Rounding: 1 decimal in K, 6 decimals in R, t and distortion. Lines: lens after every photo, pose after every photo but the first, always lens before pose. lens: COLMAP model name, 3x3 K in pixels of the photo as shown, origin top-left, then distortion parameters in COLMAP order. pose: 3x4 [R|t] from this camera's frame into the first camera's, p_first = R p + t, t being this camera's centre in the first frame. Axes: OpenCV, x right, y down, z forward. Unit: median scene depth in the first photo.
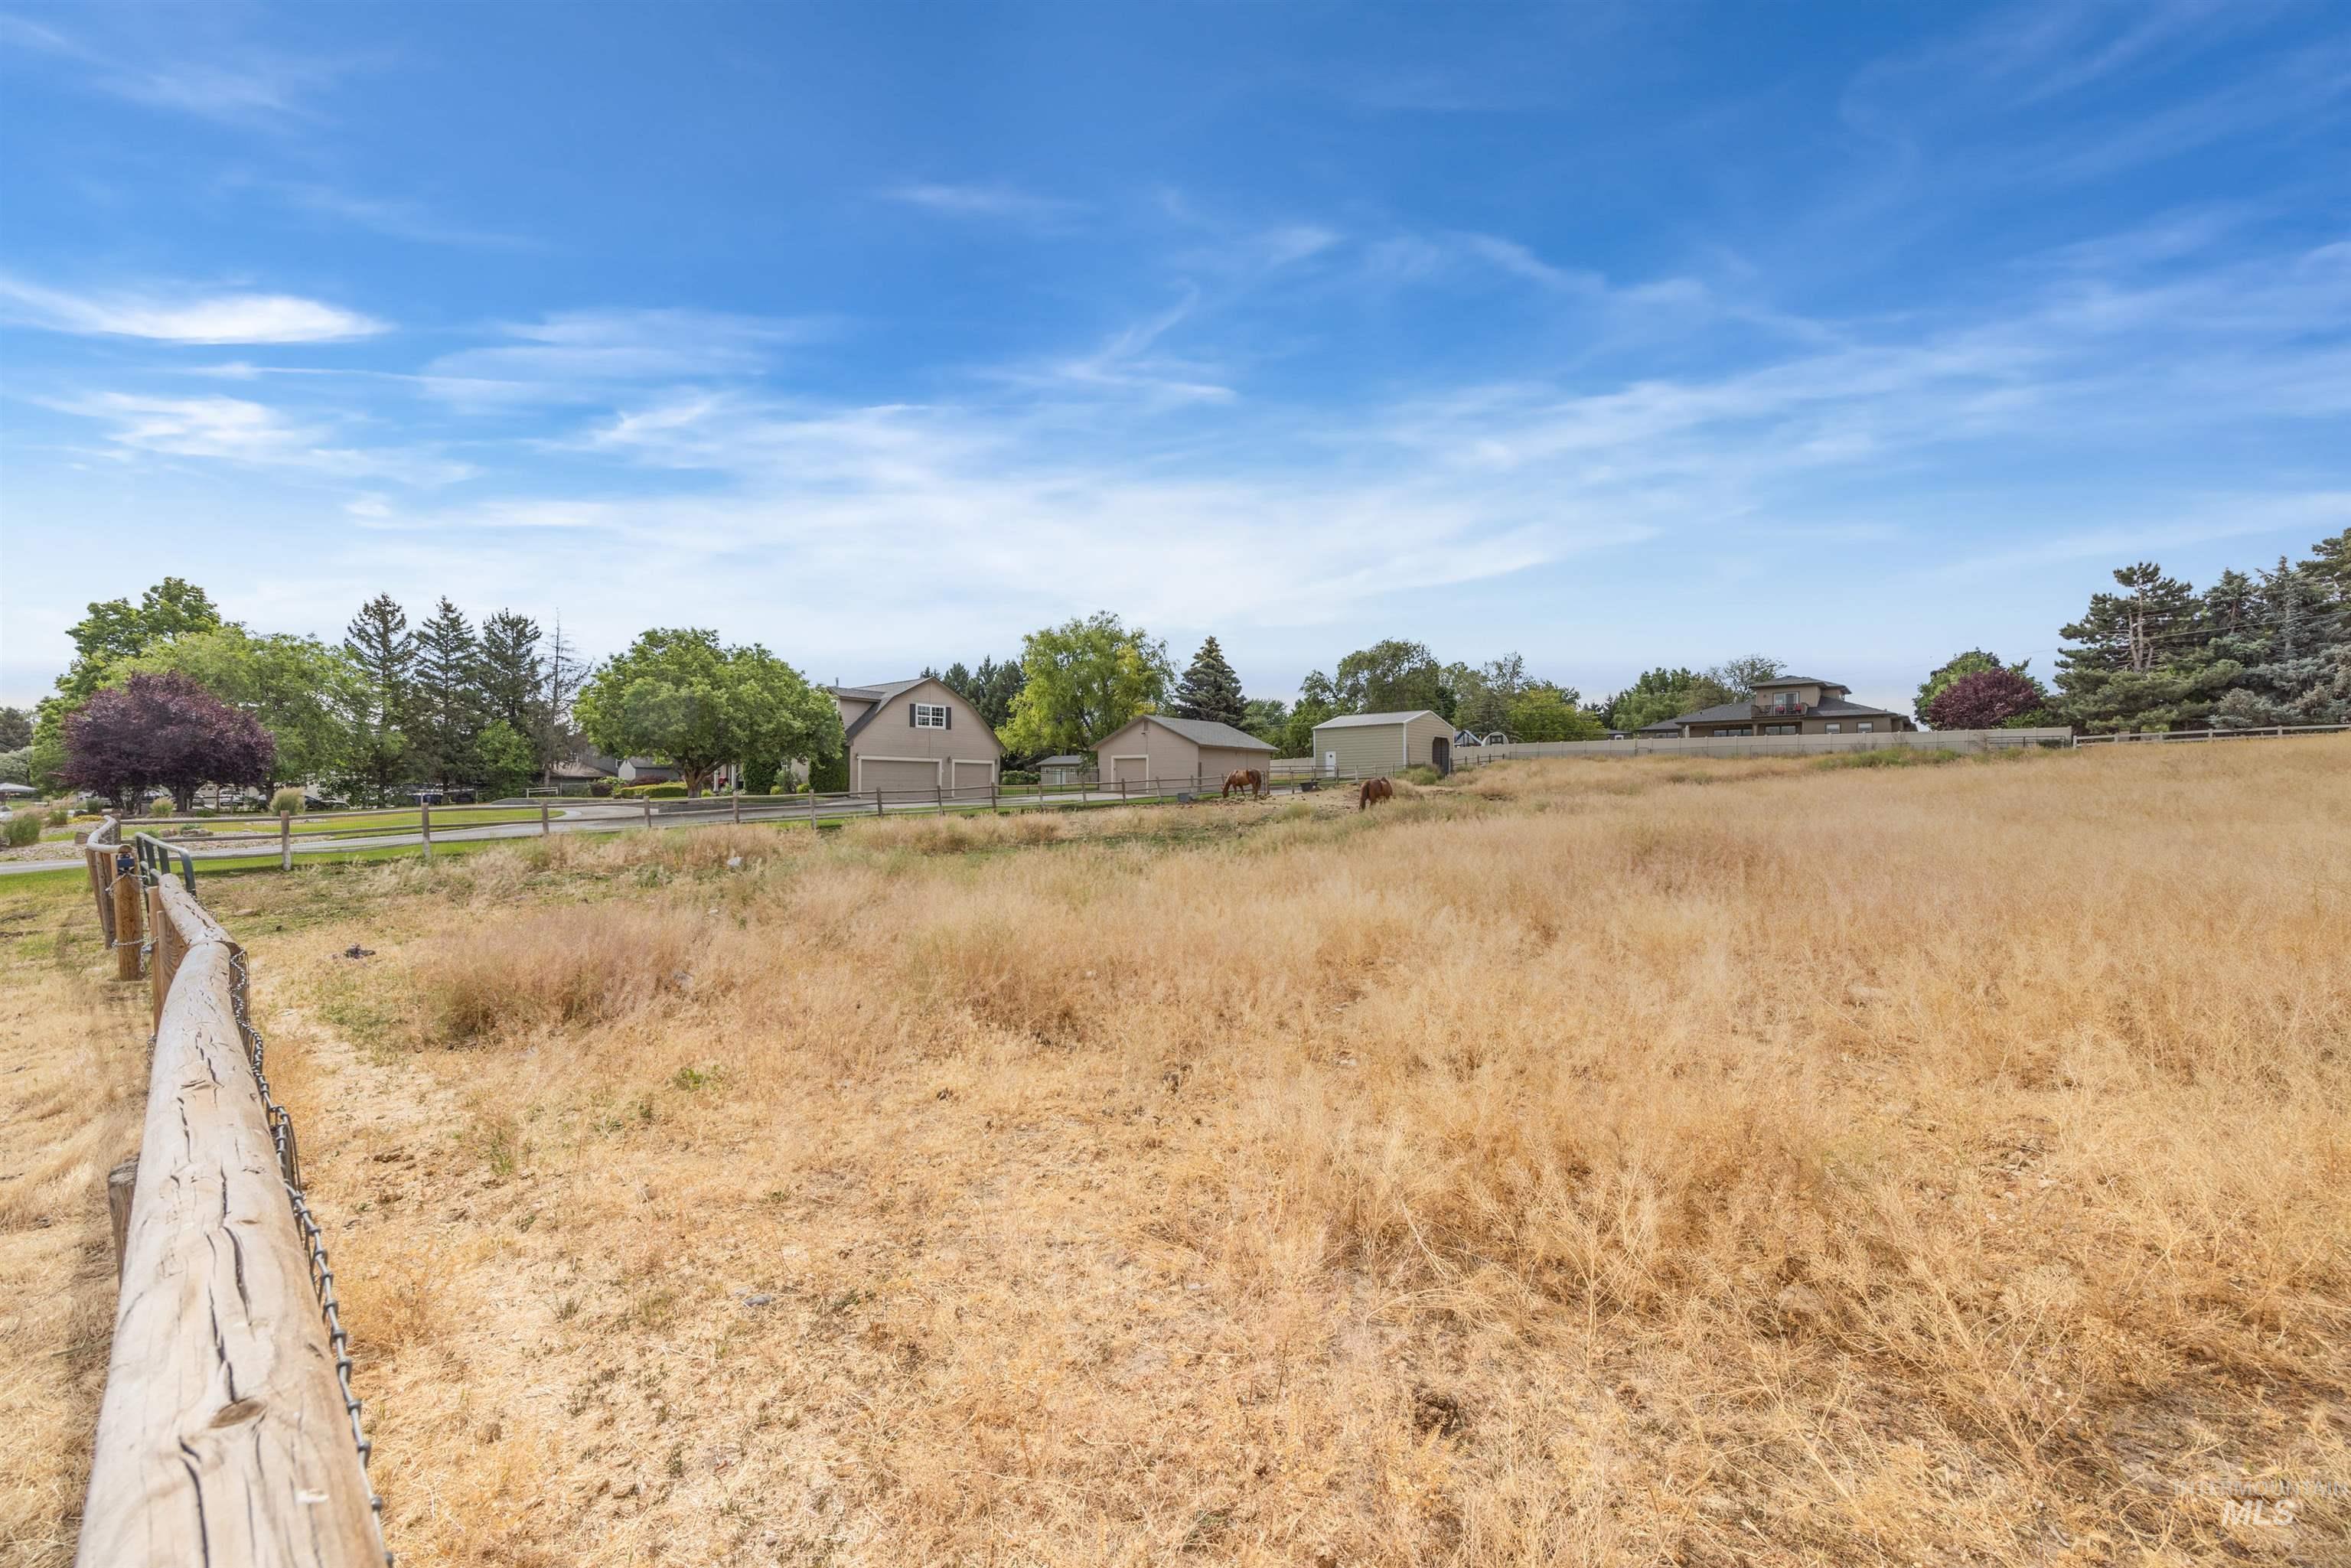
lens RADIAL K [[893.3, 0, 1165.0], [0, 893.3, 782.5], [0, 0, 1]] dist [0.000723, 0.000007]
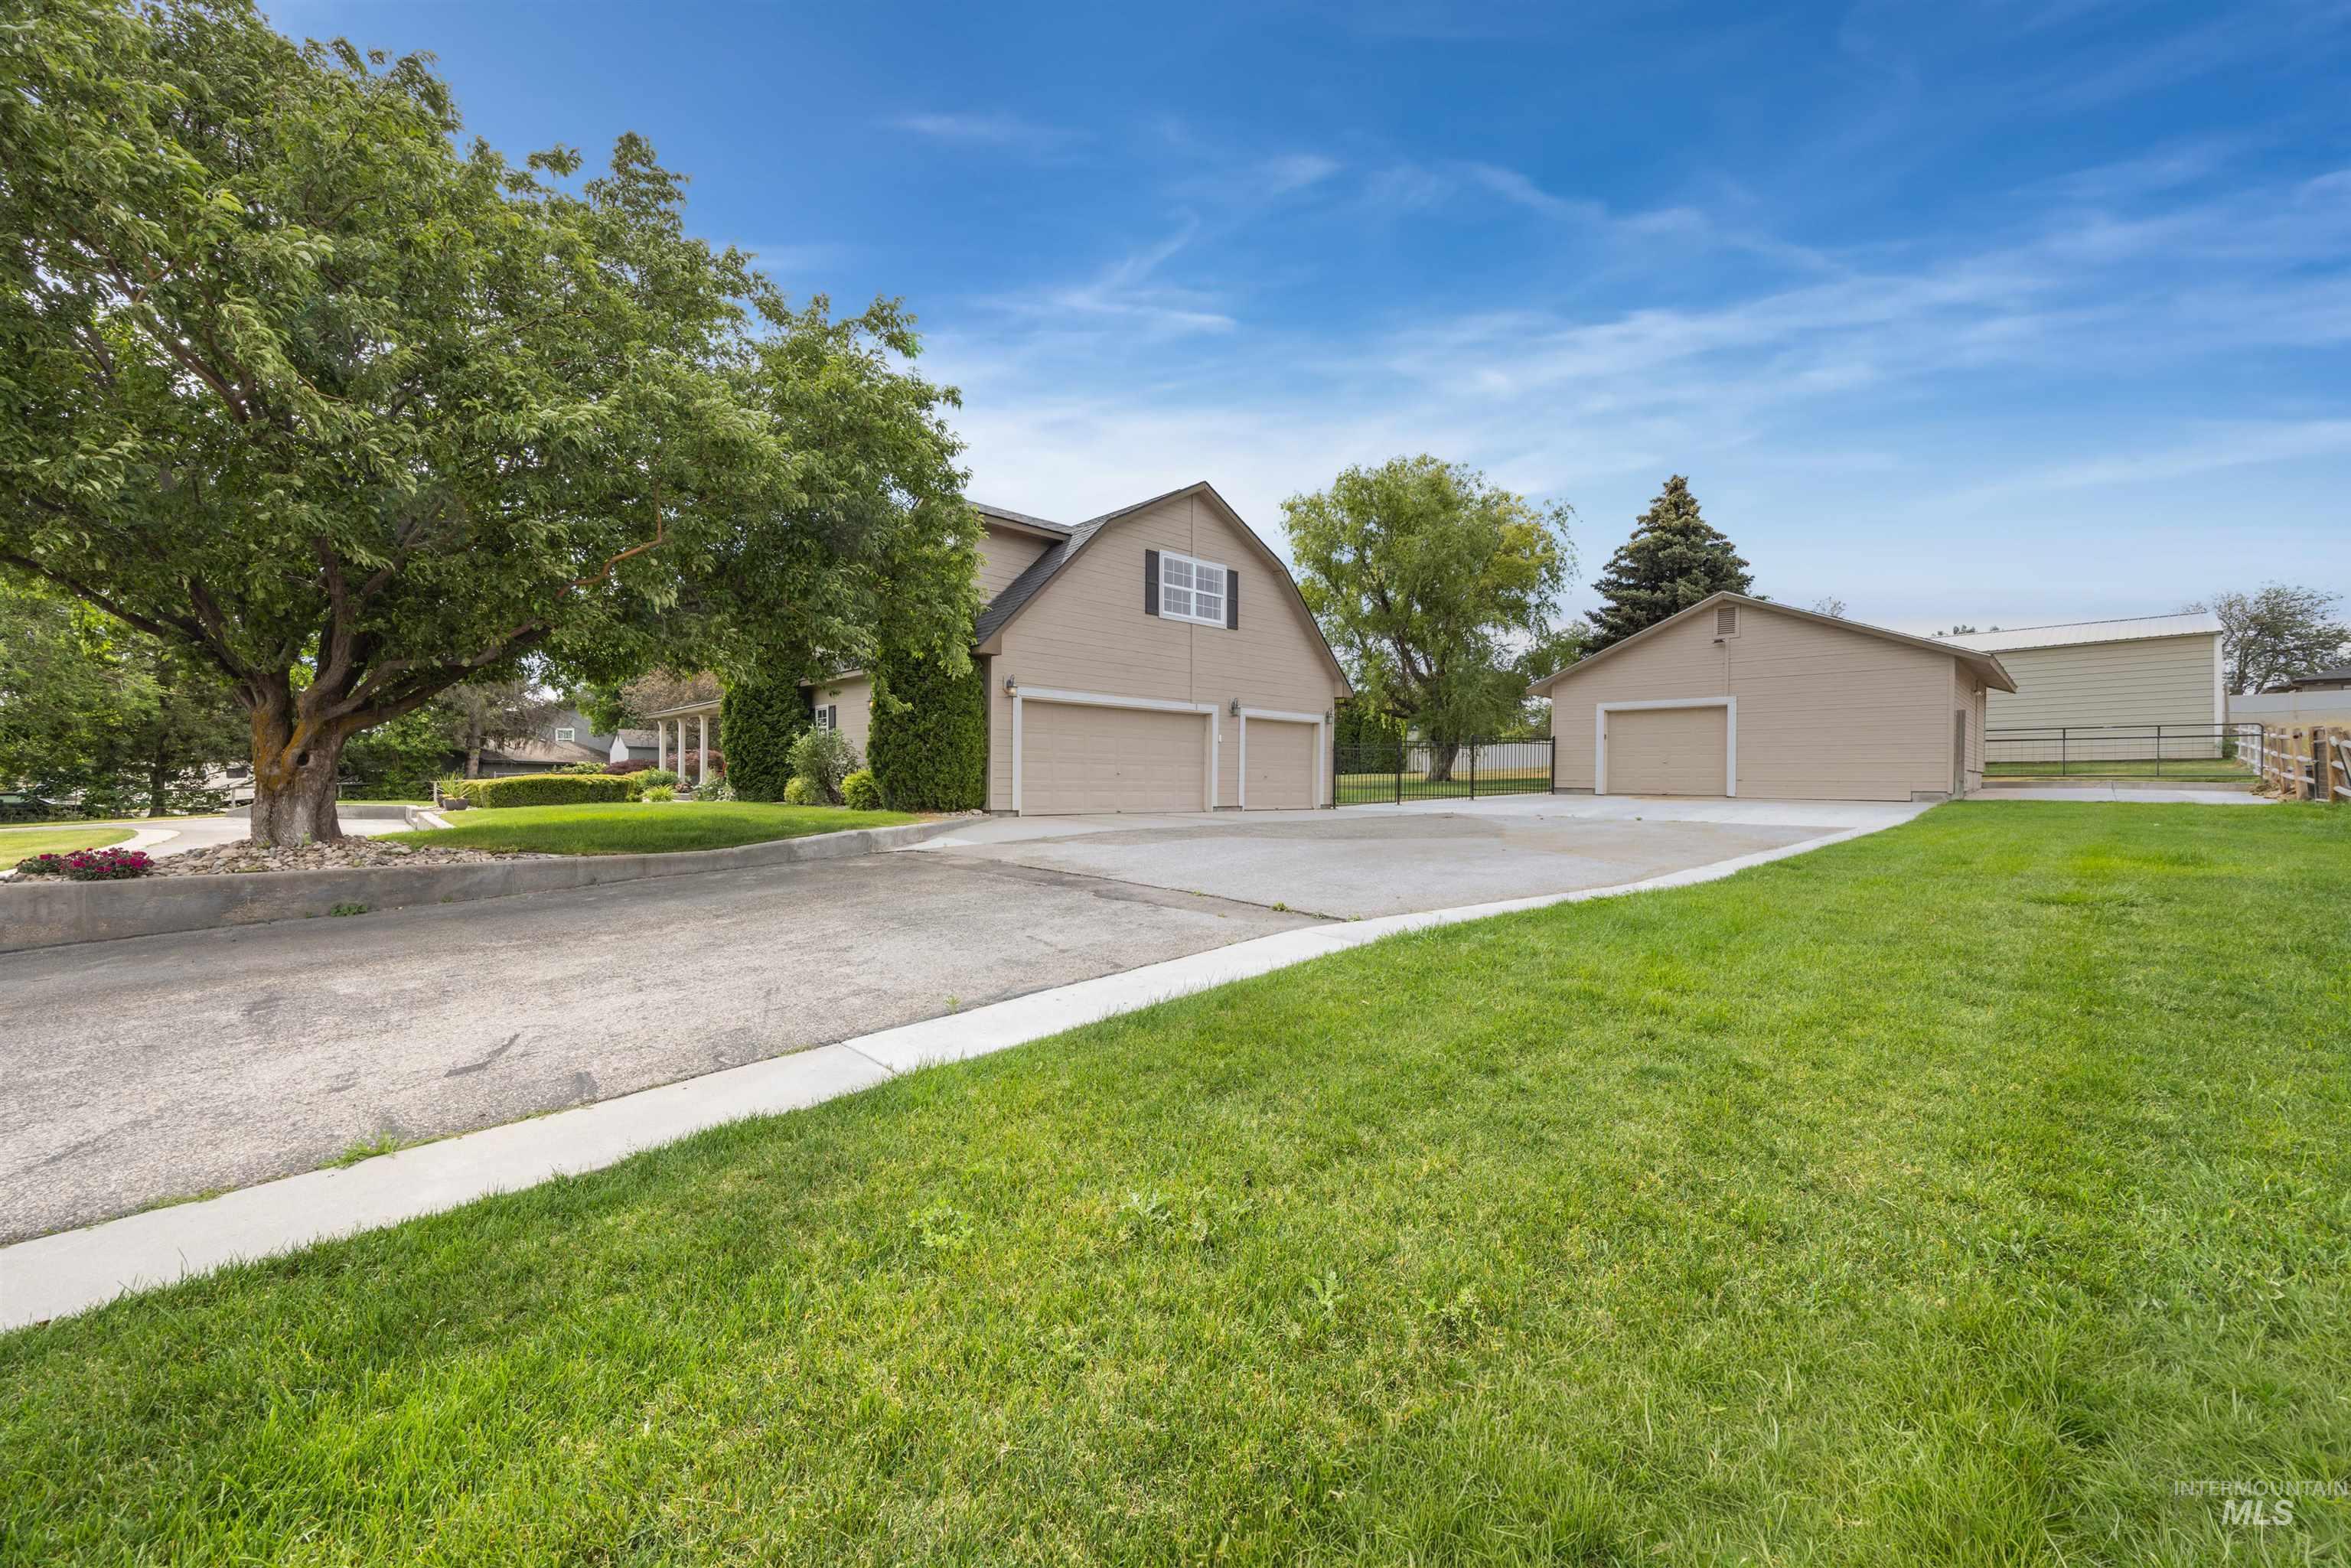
lens RADIAL K [[893.3, 0, 1165.0], [0, 893.3, 782.5], [0, 0, 1]] dist [0.000723, 0.000007]
pose [[0.993825, 0.002356, -0.110934, -0.229955], [-0.001353, 0.999958, 0.009119, 0.002287], [0.110951, -0.008912, 0.993786, 0.621737]]
